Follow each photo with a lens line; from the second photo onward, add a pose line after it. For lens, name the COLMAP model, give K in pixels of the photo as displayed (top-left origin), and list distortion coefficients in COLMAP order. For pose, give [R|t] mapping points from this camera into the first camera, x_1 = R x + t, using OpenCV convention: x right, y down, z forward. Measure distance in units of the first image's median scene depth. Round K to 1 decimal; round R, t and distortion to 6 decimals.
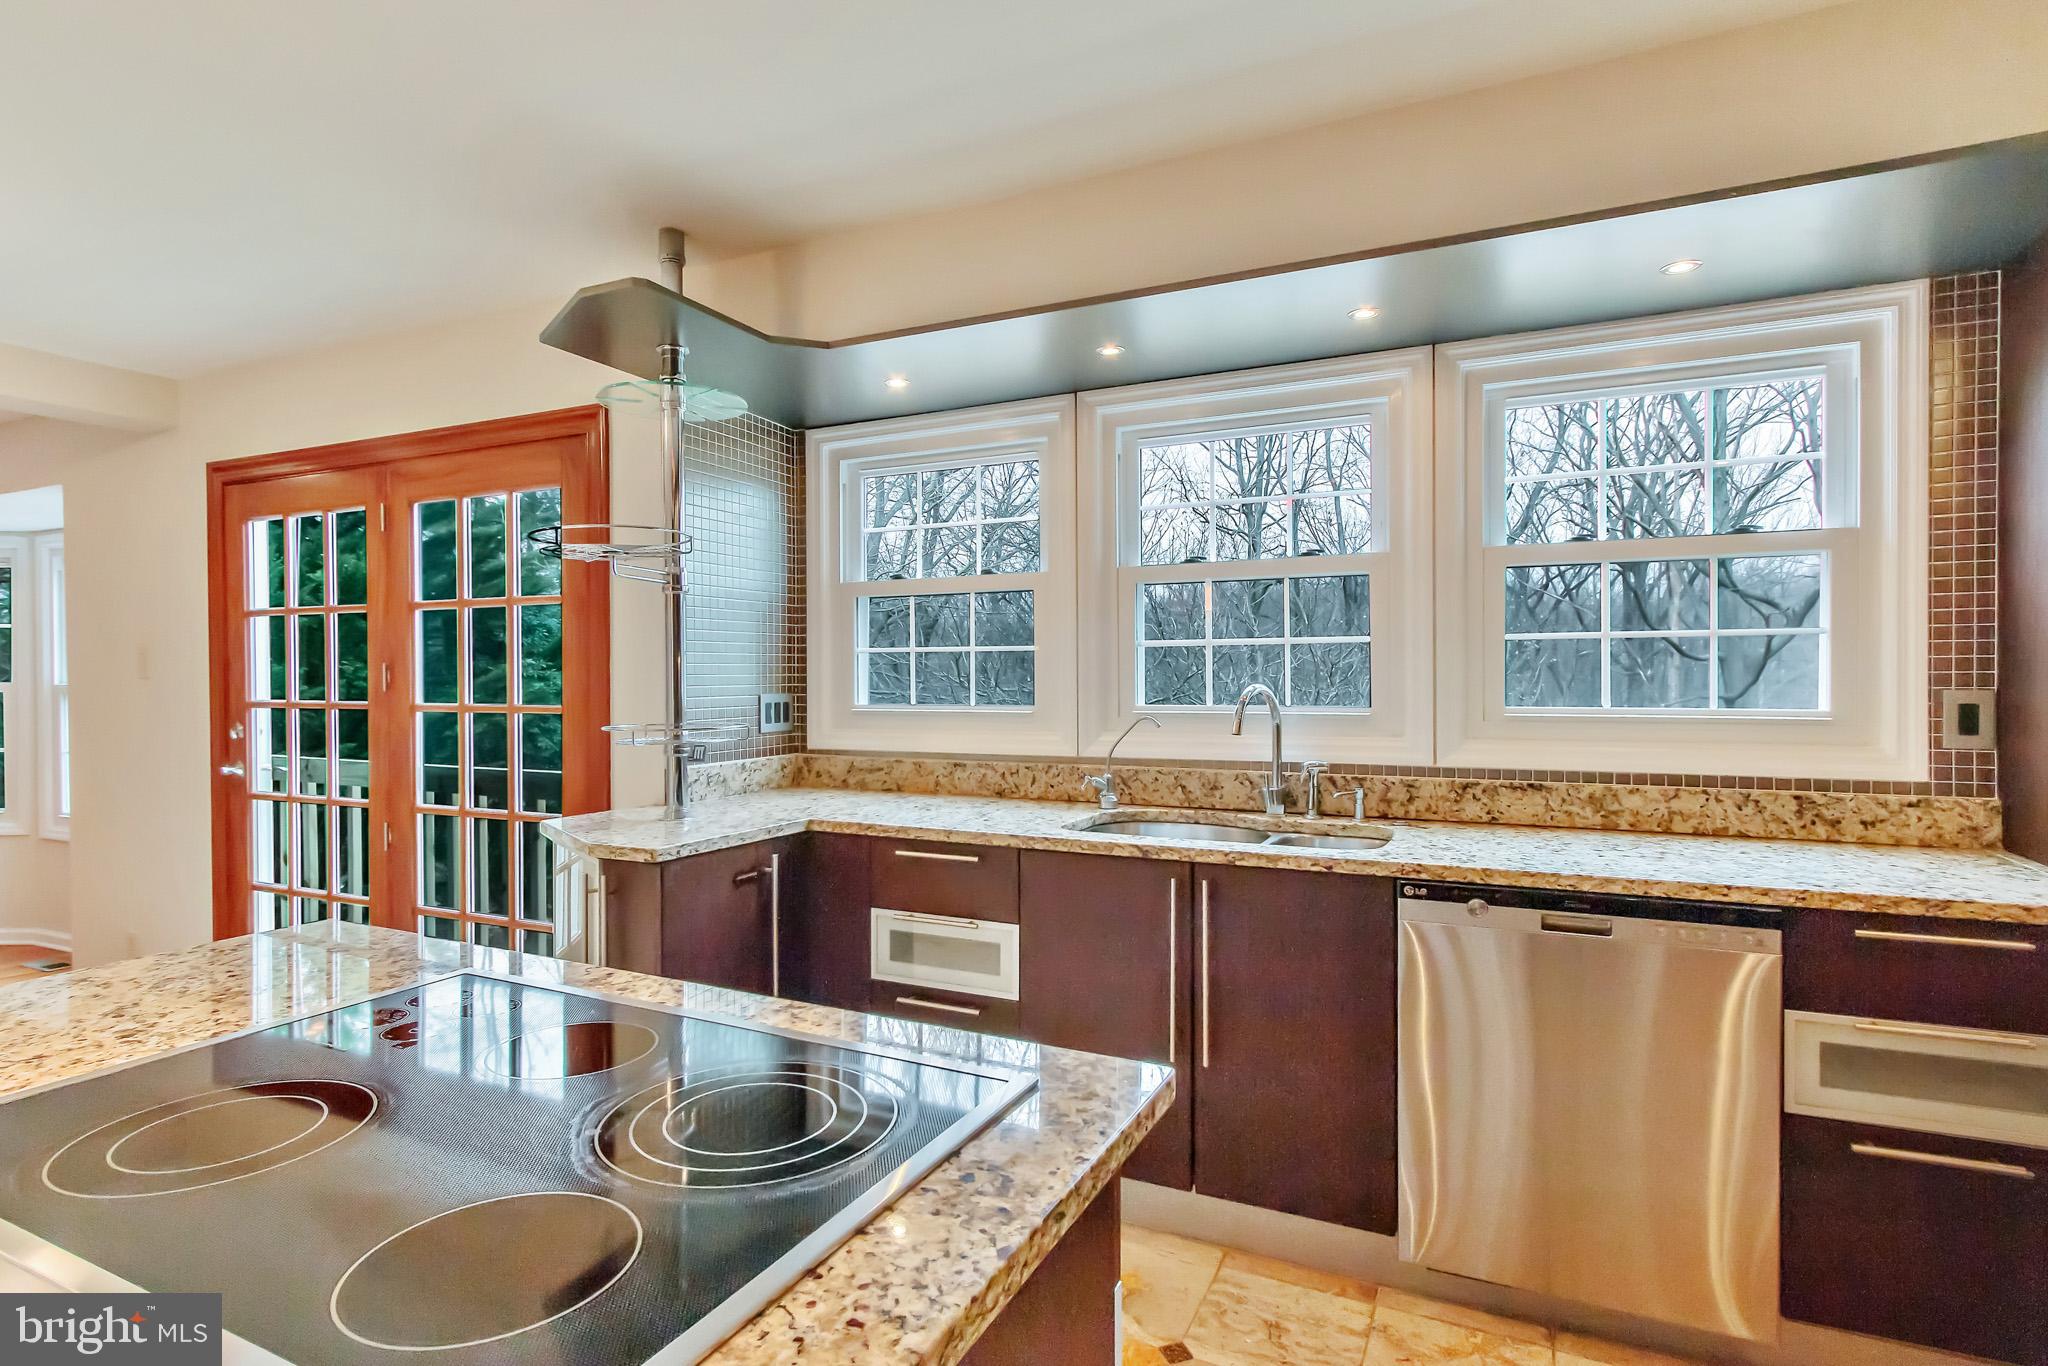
lens RADIAL K [[953.2, 0, 1024.9], [0, 953.2, 686.1], [0, 0, 1]] dist [0.000119, 0.000595]
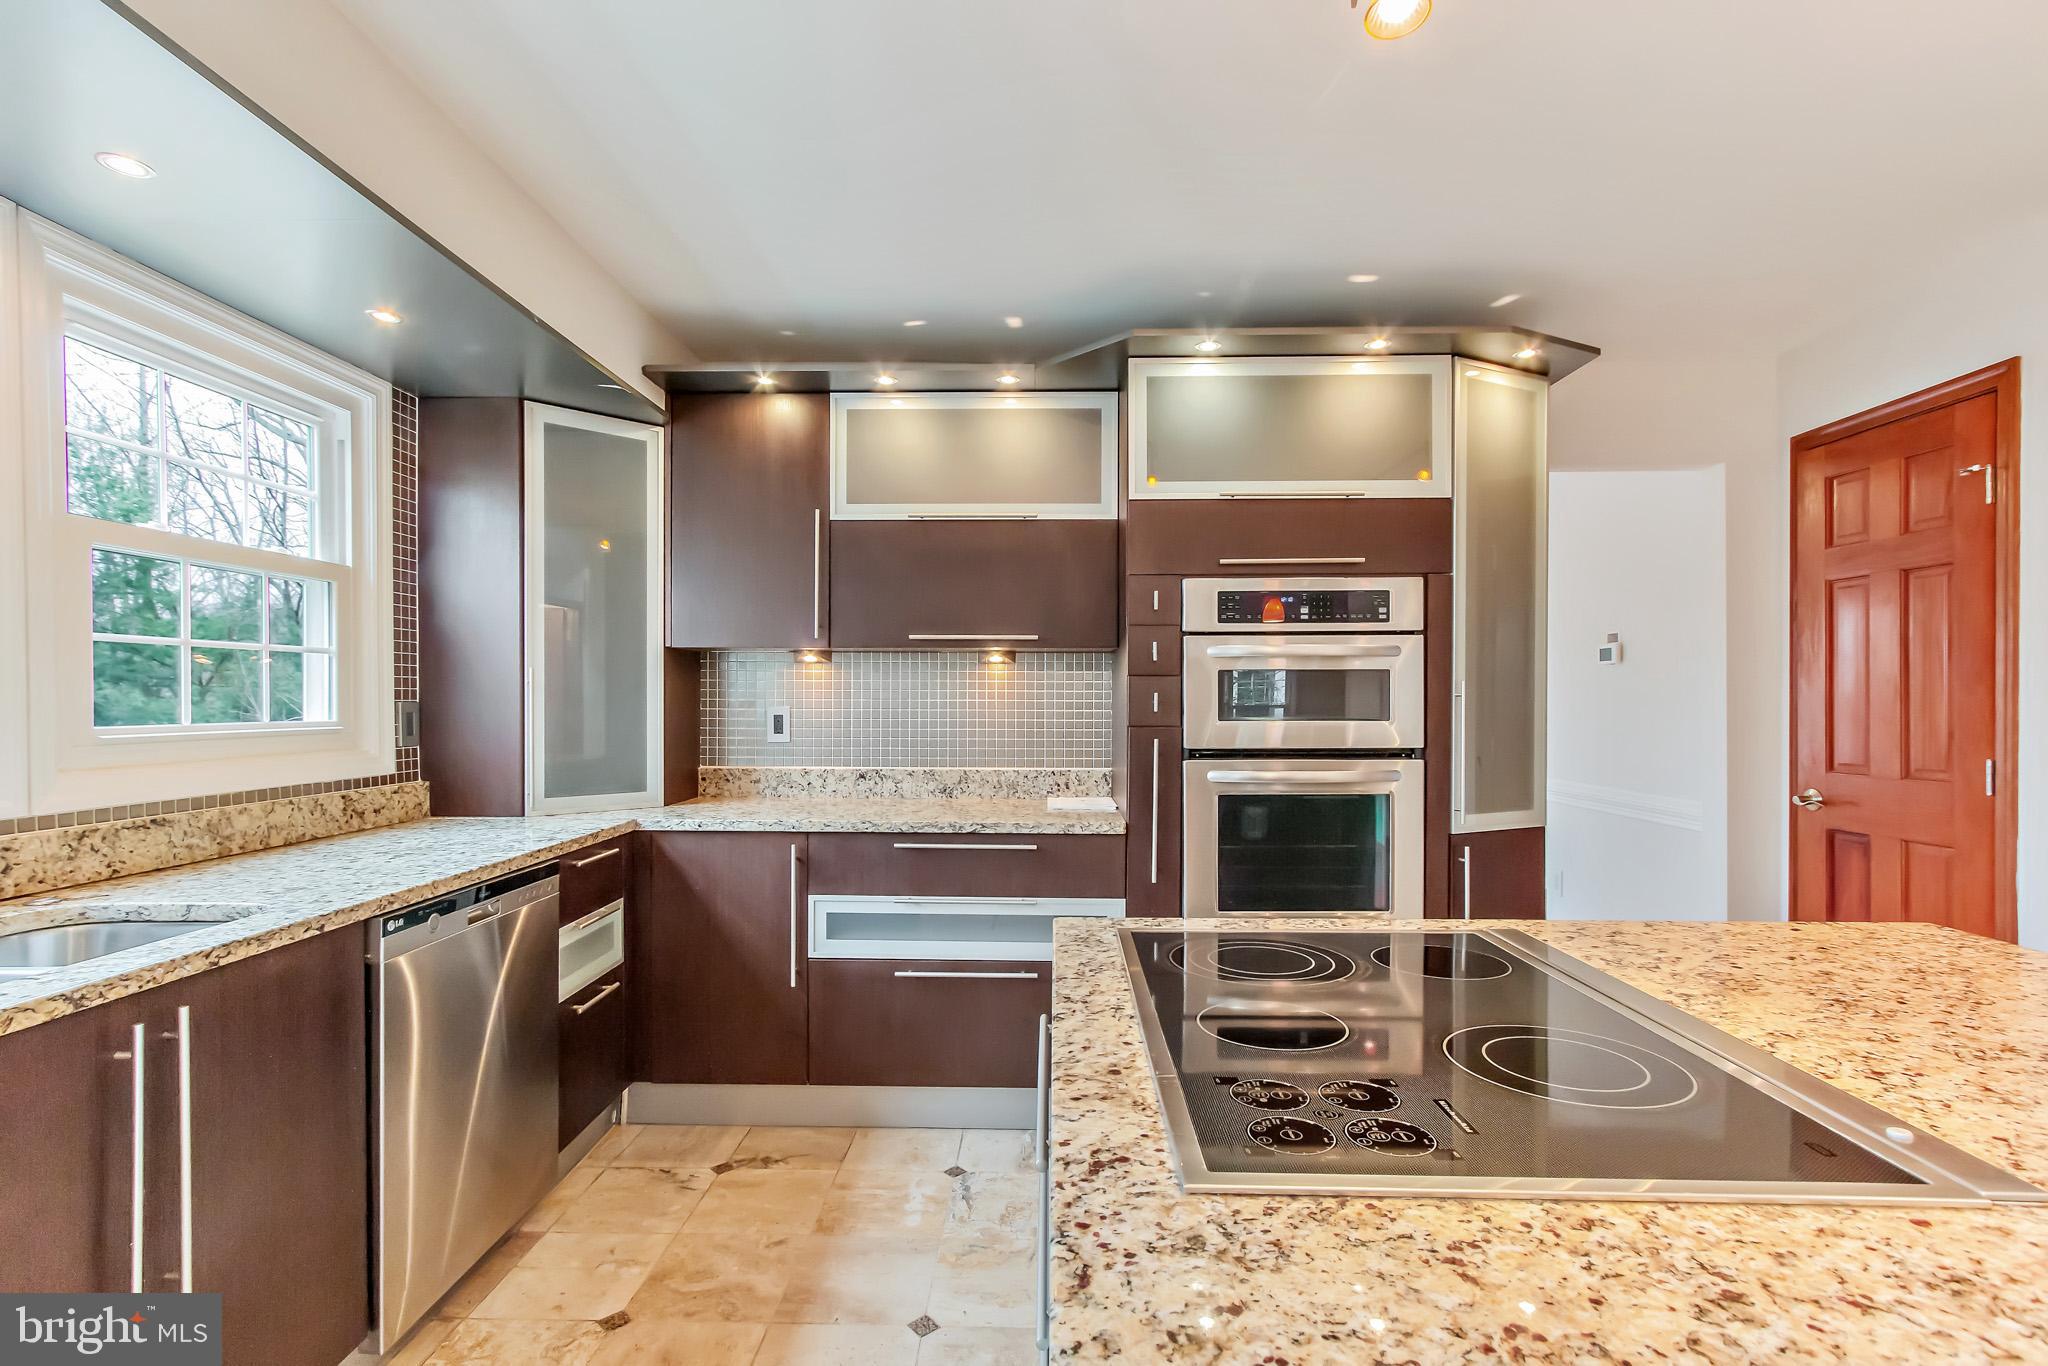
lens RADIAL K [[953.2, 0, 1024.6], [0, 953.2, 690.8], [0, 0, 1]] dist [0.000119, 0.000595]
pose [[-0.373001, 0.010932, 0.927767, -0.551715], [0.010524, 0.999916, -0.007552, 0.007319], [-0.927771, 0.006947, -0.373084, 0.669840]]
